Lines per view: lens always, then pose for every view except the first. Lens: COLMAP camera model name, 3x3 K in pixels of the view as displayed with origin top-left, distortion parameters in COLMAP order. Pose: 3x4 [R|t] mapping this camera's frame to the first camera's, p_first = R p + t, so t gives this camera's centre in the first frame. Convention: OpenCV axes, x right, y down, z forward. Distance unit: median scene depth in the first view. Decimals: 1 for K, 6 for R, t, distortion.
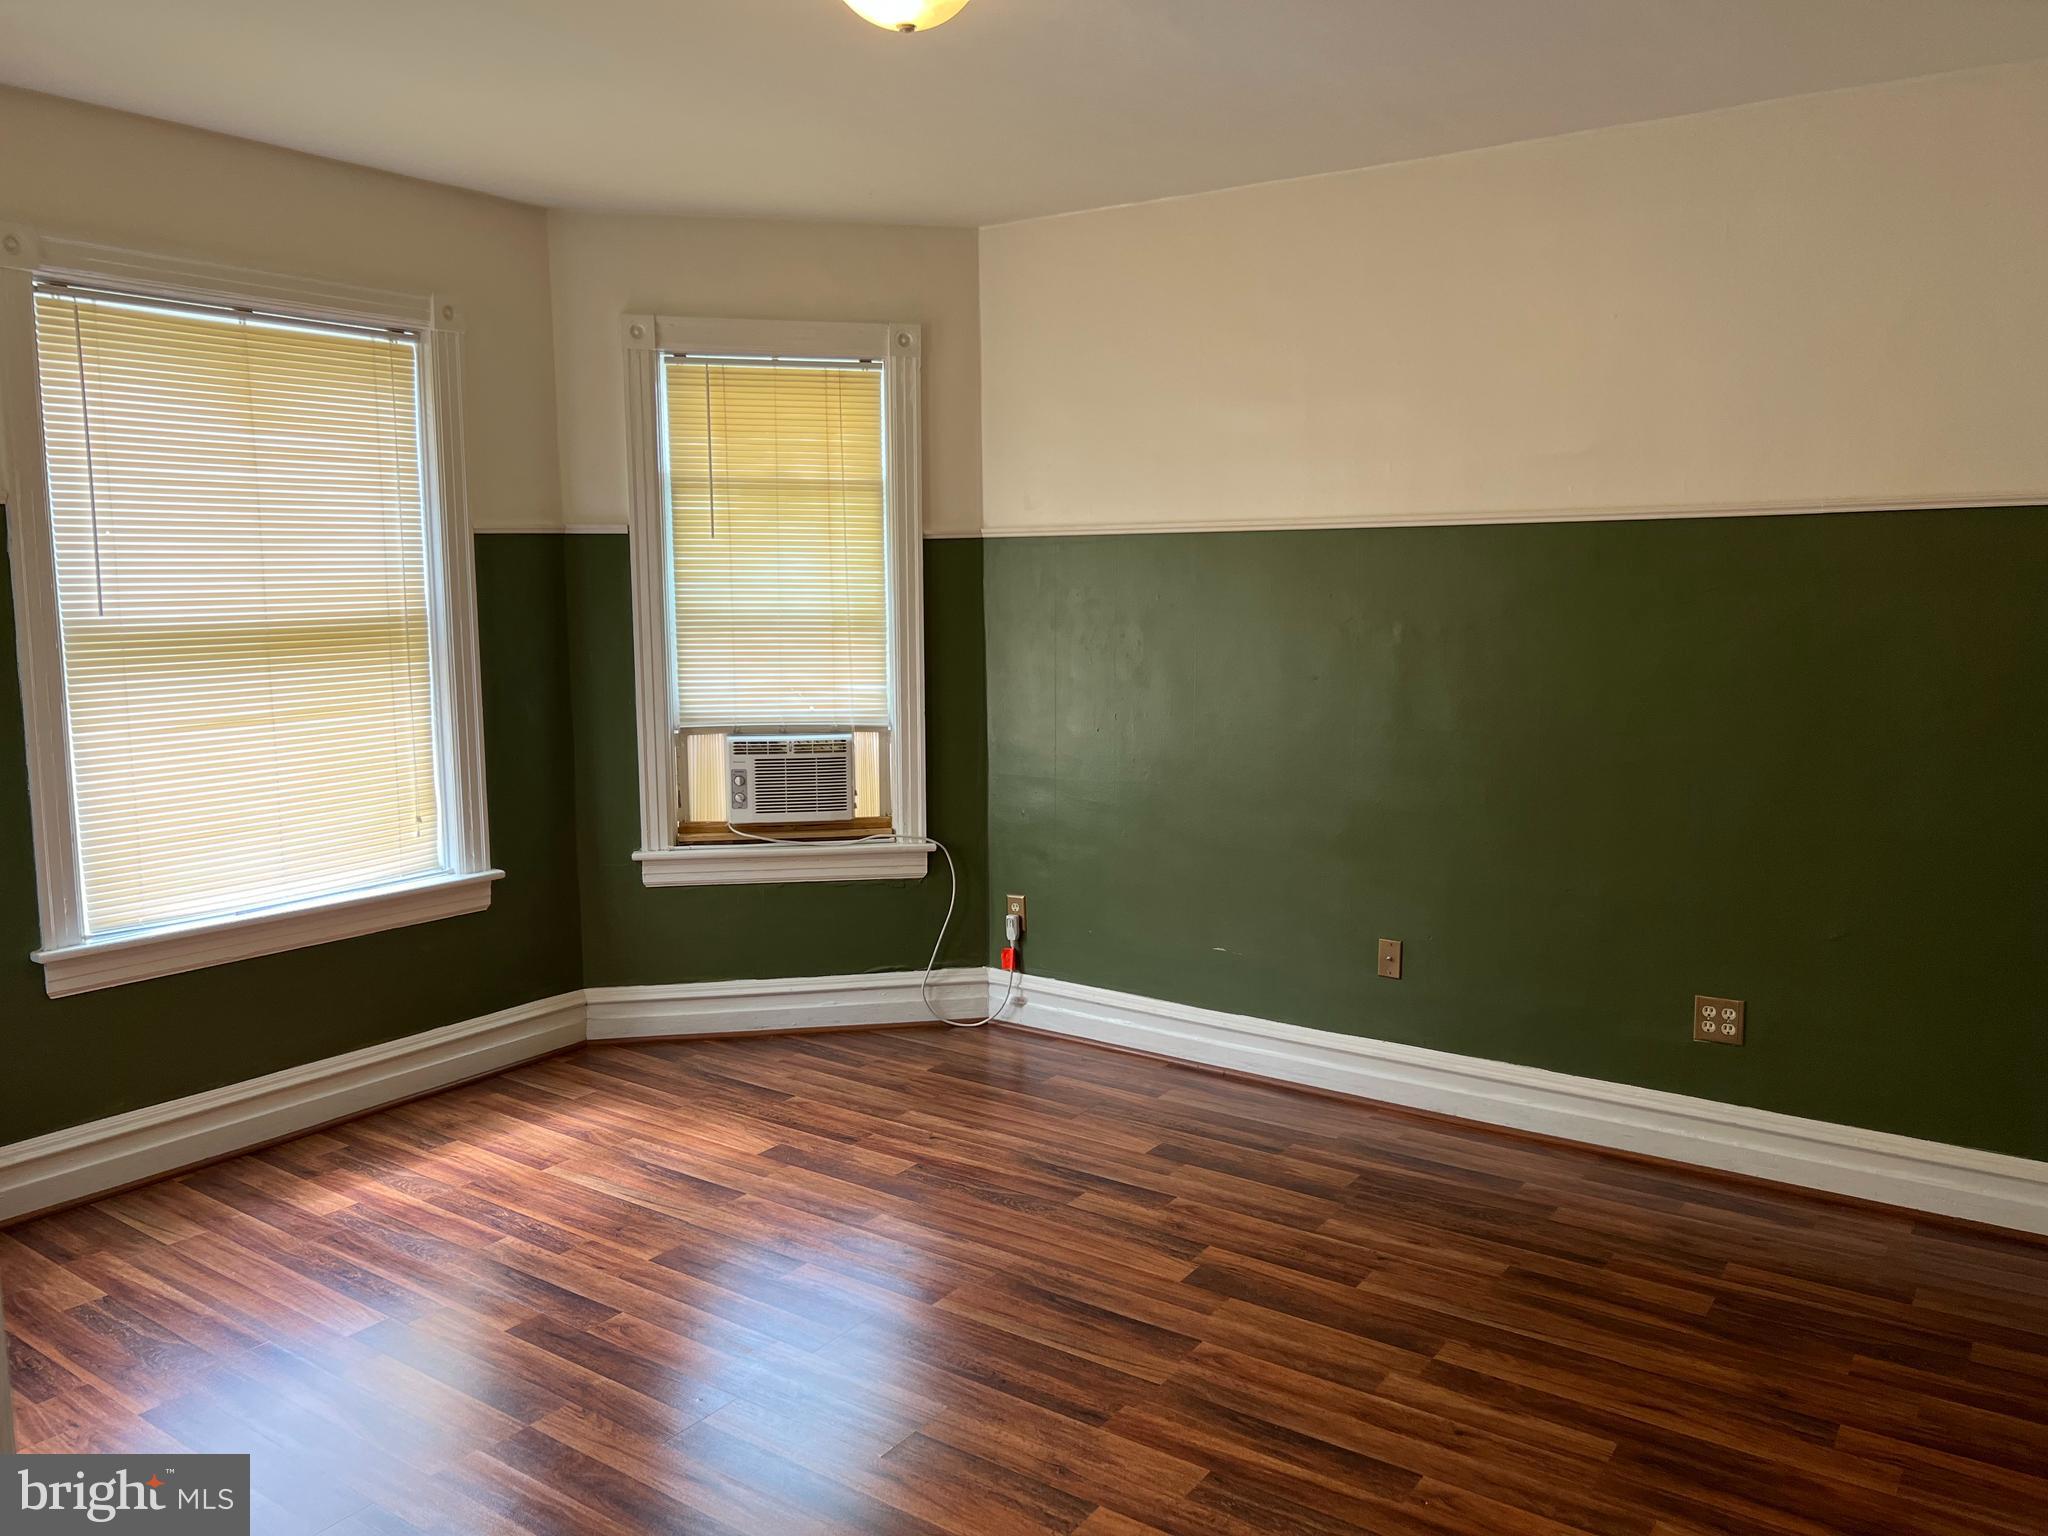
lens RADIAL K [[1533.4, 0, 1032.1], [0, 1533.4, 759.9], [0, 0, 1]] dist [0.037276, -0.020385]
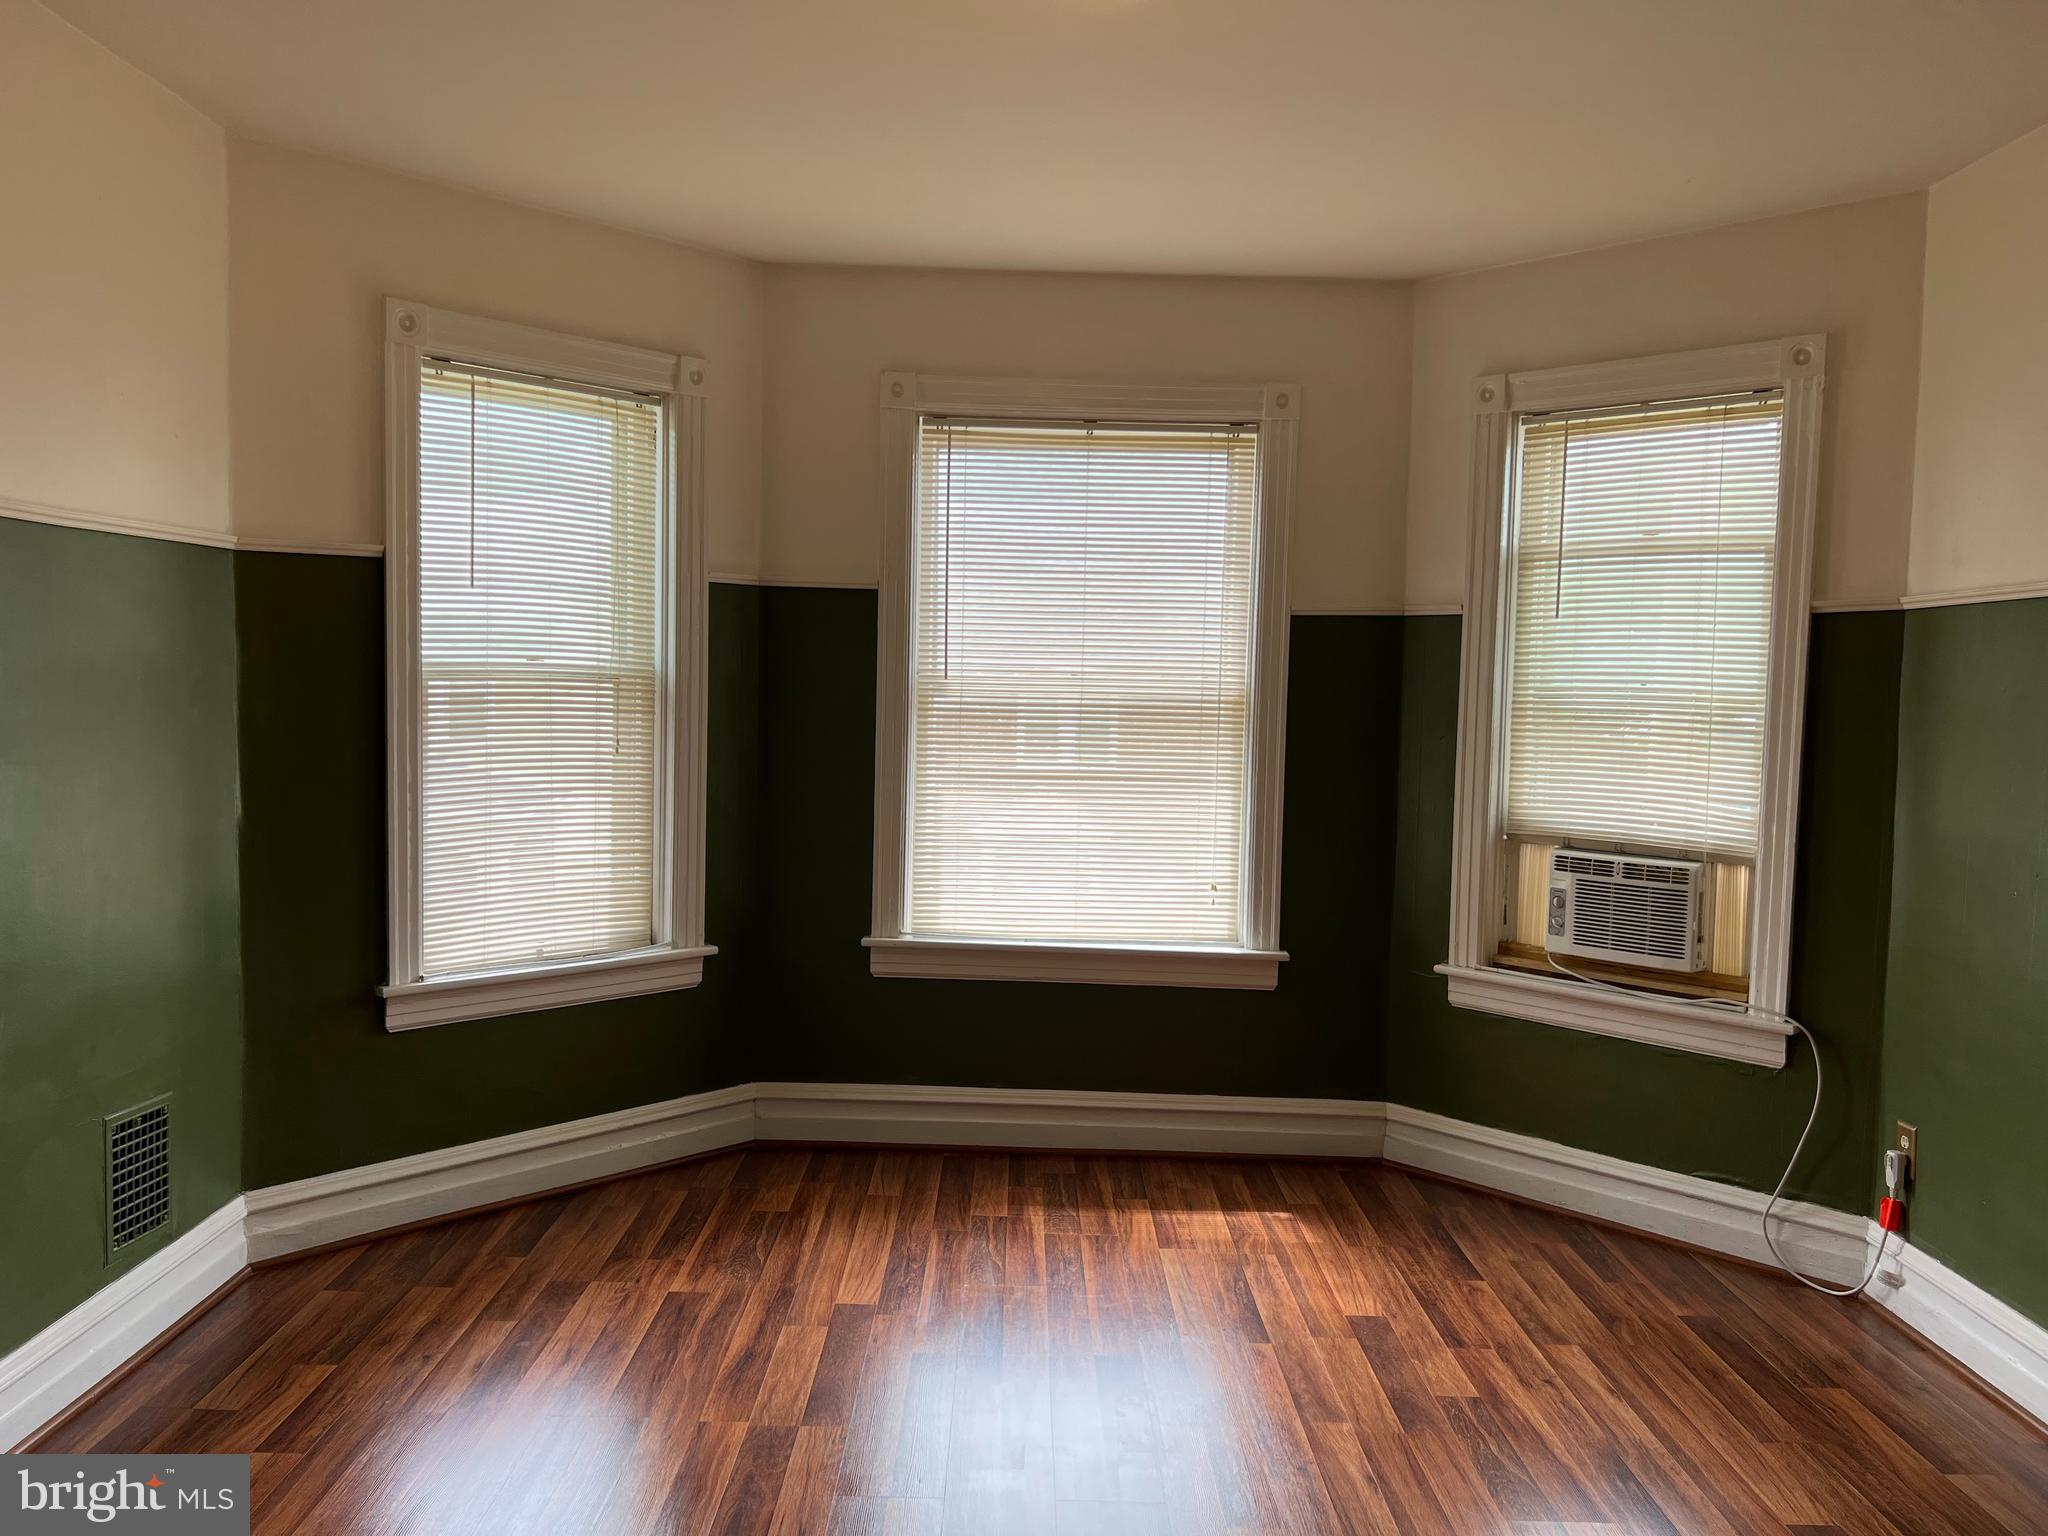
lens RADIAL K [[1533.4, 0, 1028.1], [0, 1533.4, 765.3], [0, 0, 1]] dist [0.037276, -0.020385]
pose [[0.571324, 0.059108, -0.818593, 0.332712], [-0.131824, 0.991062, -0.020443, -0.005222], [0.810068, 0.119589, 0.574010, 0.267833]]
